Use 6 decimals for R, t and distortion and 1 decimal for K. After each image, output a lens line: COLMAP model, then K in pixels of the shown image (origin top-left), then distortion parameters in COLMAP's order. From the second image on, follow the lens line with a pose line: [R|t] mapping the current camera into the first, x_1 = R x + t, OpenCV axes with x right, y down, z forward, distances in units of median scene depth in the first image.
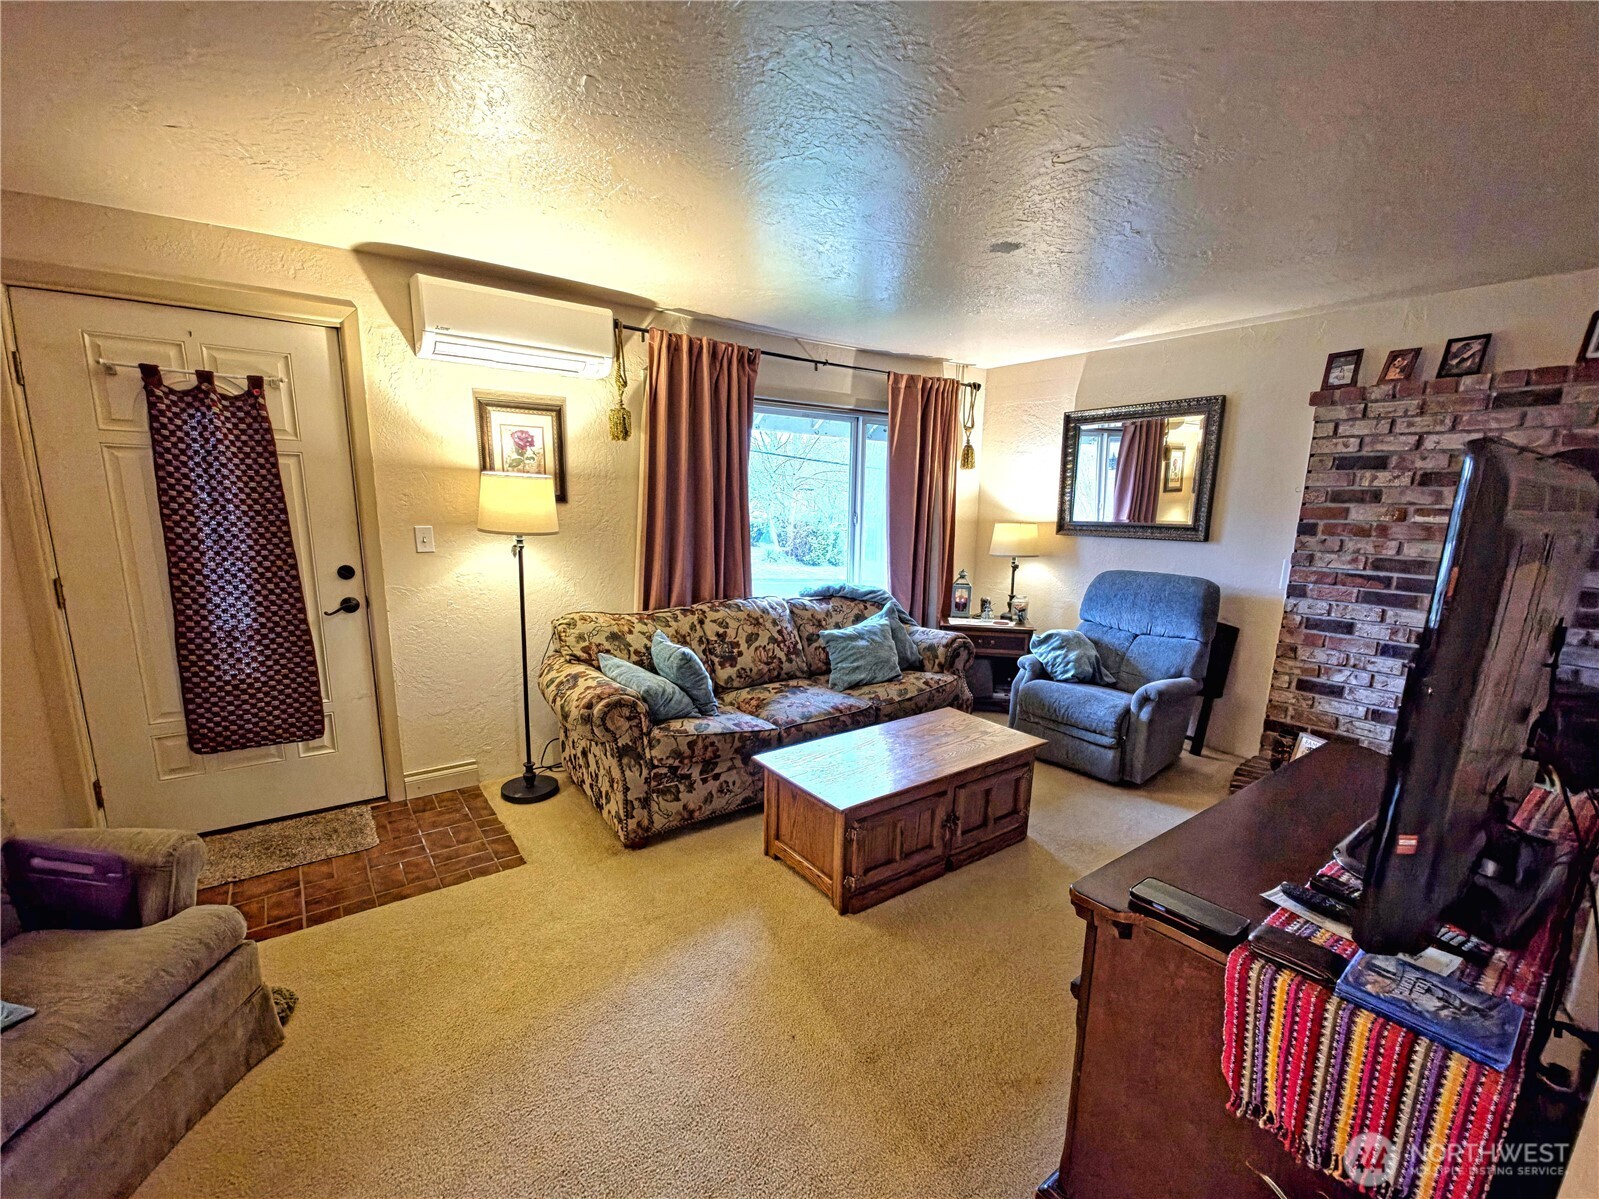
lens RADIAL K [[675.6, 0, 798.2], [0, 675.6, 612.6], [0, 0, 1]] dist [-0.000351, -0.000541]
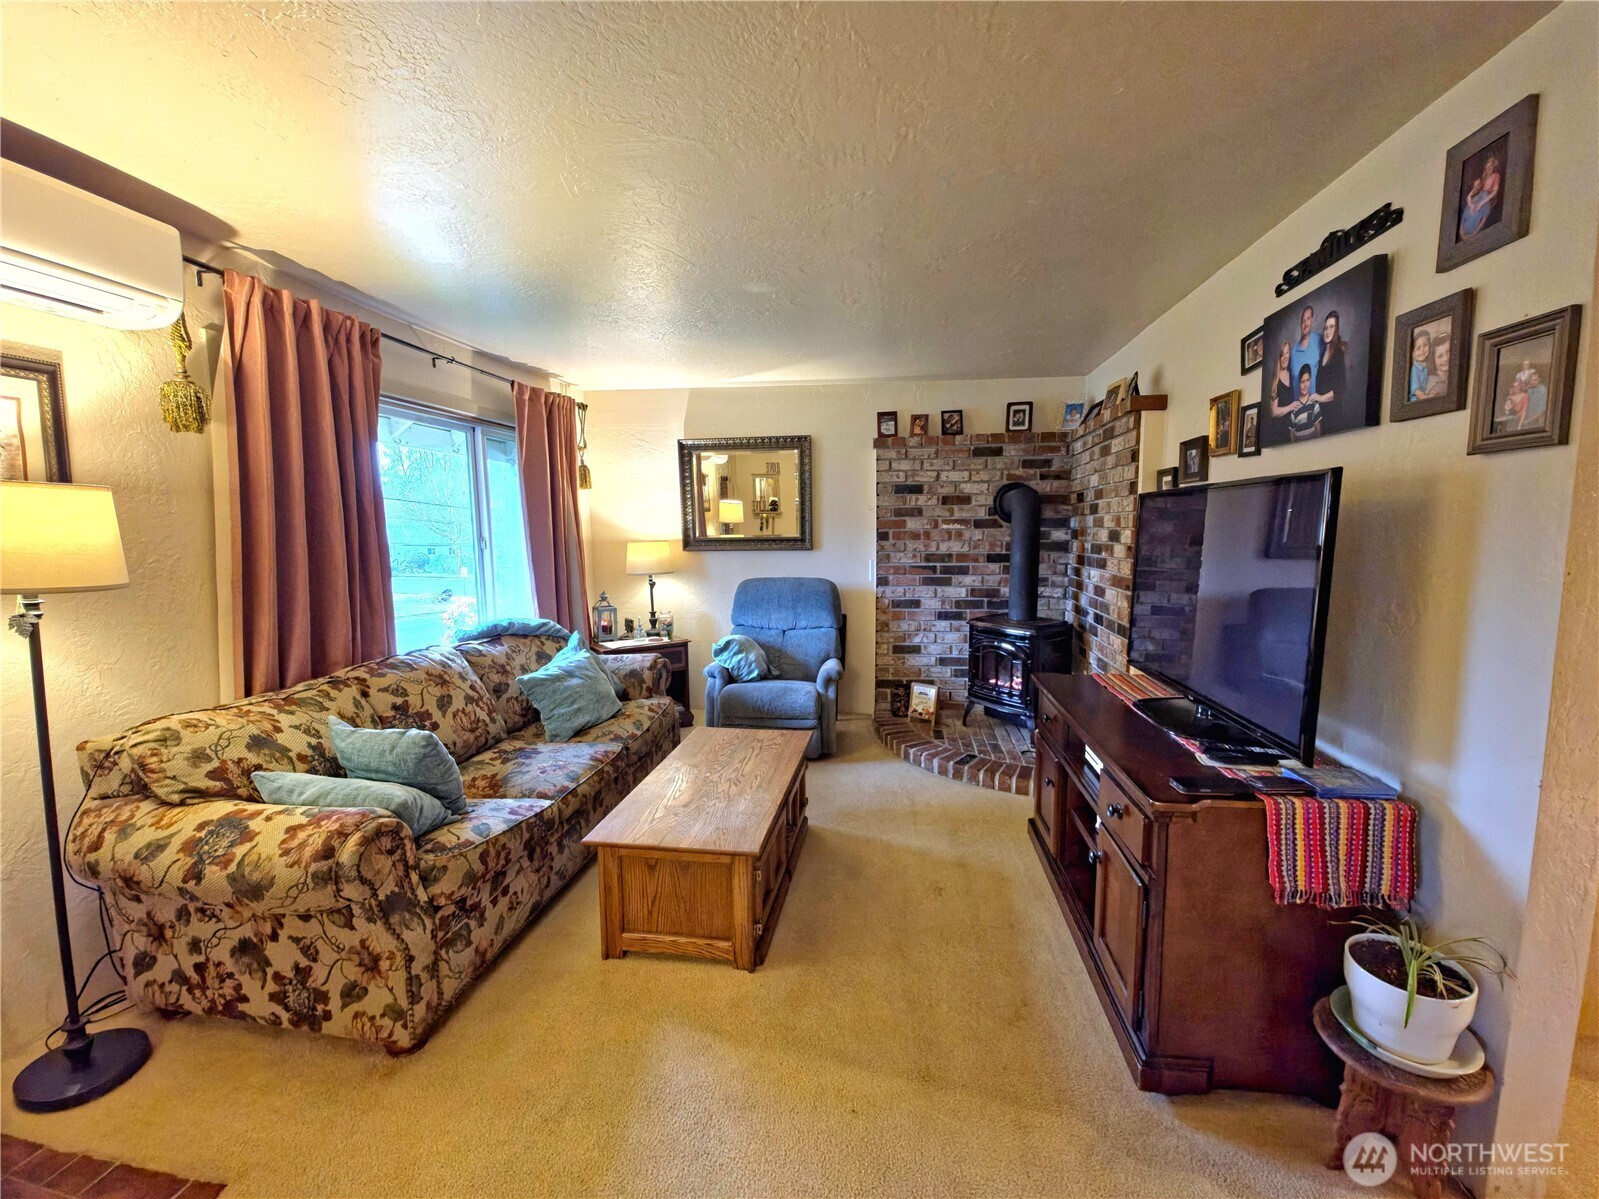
lens RADIAL K [[657.7, 0, 807.8], [0, 657.7, 577.2], [0, 0, 1]] dist [0.015388, -0.009737]
pose [[0.693602, -0.077540, 0.716173, -0.327438], [0.137695, 0.990129, -0.026154, -0.027500], [-0.707076, 0.116754, 0.697433, 0.188631]]
